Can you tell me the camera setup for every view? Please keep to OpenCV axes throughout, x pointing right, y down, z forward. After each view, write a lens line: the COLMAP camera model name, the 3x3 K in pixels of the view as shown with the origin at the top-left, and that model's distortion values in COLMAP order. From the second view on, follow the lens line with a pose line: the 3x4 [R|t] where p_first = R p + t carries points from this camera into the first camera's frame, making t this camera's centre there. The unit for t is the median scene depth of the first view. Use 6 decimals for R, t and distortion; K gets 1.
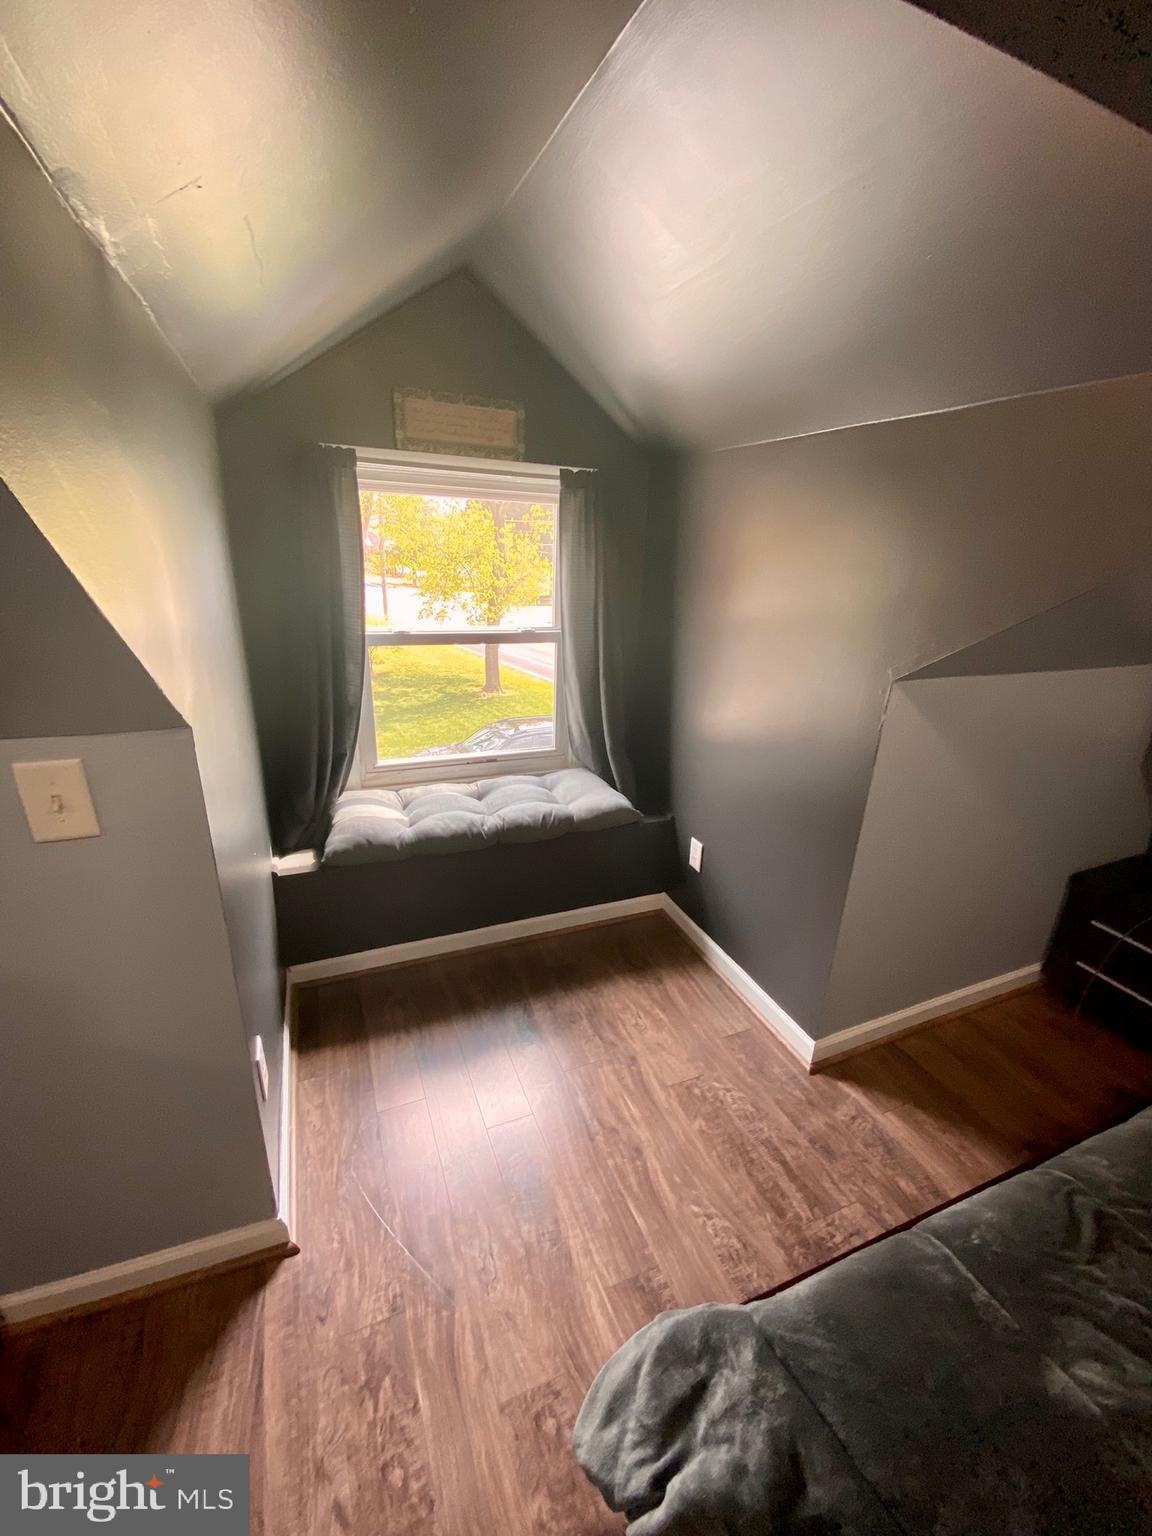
lens RADIAL K [[620.2, 0, 576.0], [0, 620.2, 768.0], [0, 0, 1]] dist [-0.000785, -0.000160]
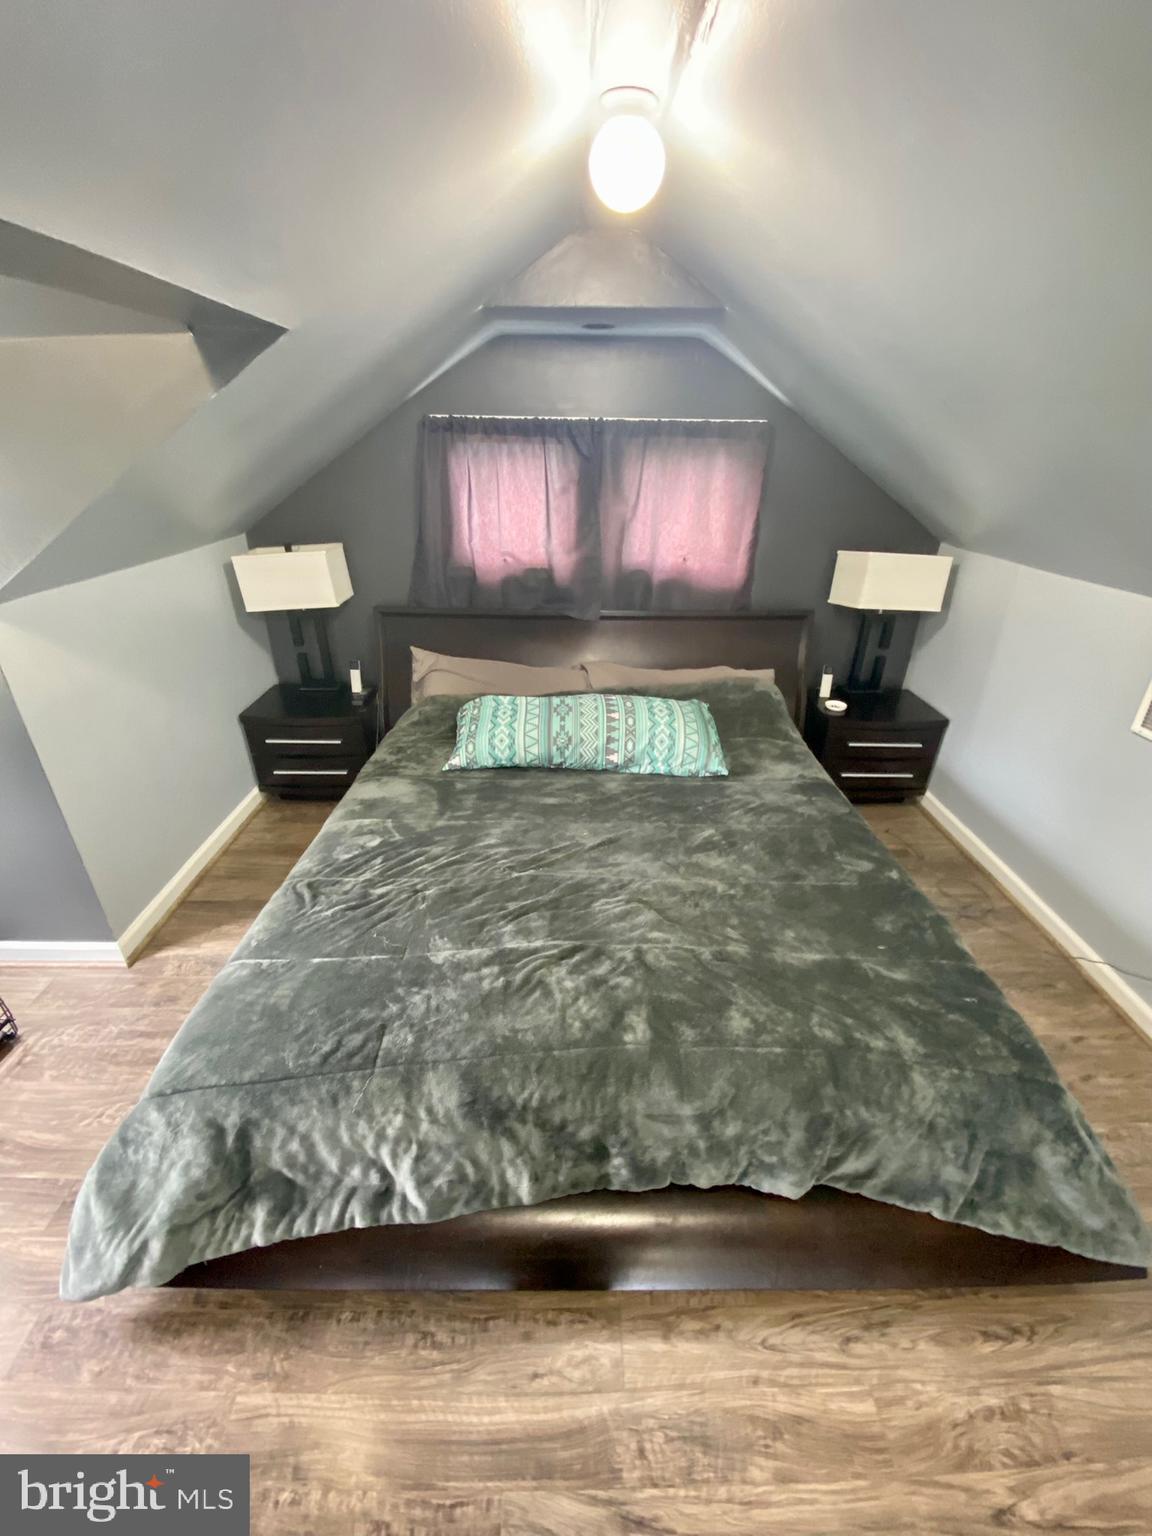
lens RADIAL K [[641.2, 0, 576.0], [0, 641.2, 768.0], [0, 0, 1]] dist [-0.001085, -0.000162]
pose [[0.381864, -0.460171, 0.801513, -0.079747], [0.345826, 0.875377, 0.337816, 0.071488], [-0.857079, 0.148184, 0.493414, -0.333089]]
